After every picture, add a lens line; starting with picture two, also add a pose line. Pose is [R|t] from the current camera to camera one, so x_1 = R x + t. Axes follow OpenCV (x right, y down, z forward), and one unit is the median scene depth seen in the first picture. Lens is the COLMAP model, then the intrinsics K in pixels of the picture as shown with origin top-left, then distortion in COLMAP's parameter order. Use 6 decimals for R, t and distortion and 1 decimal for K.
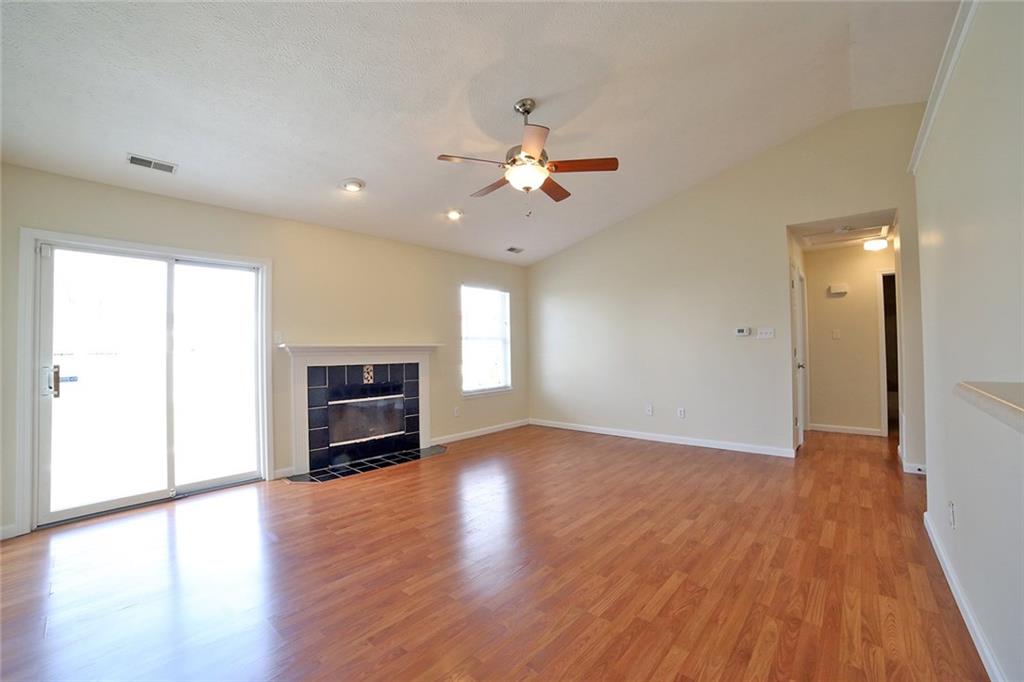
lens RADIAL K [[417.0, 0, 508.9], [0, 417.0, 341.6], [0, 0, 1]] dist [-0.095120, 0.033165]
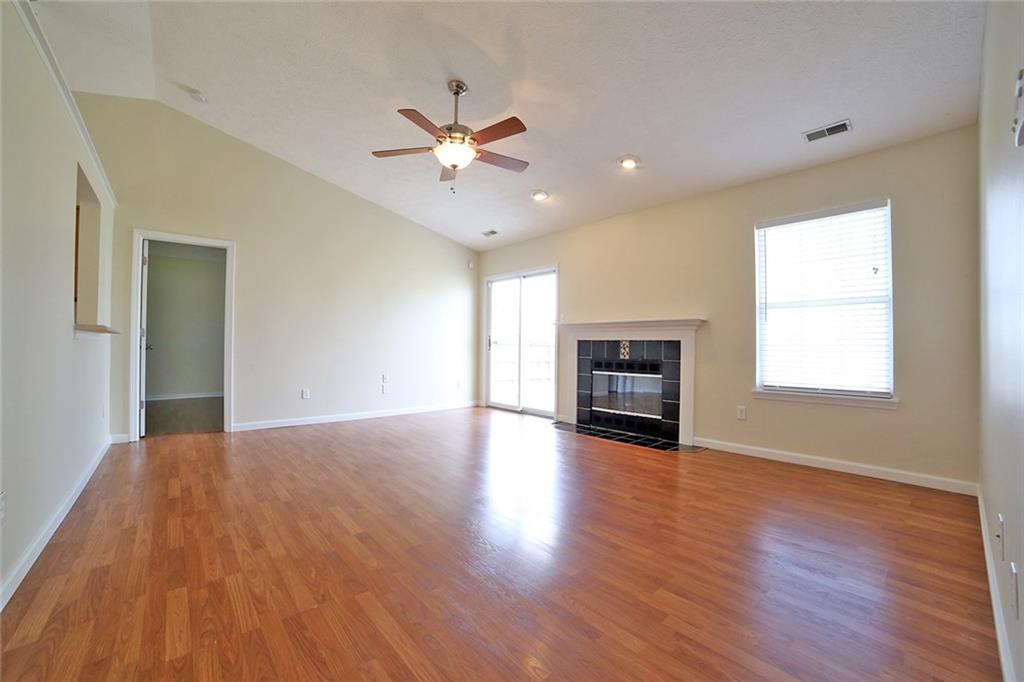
lens RADIAL K [[417.0, 0, 508.9], [0, 417.0, 341.6], [0, 0, 1]] dist [-0.095120, 0.033165]
pose [[-0.139333, 0.006212, -0.990226, 0.795268], [0.015104, 0.999877, 0.004147, 0.055417], [0.990130, -0.014378, -0.139410, 0.952306]]
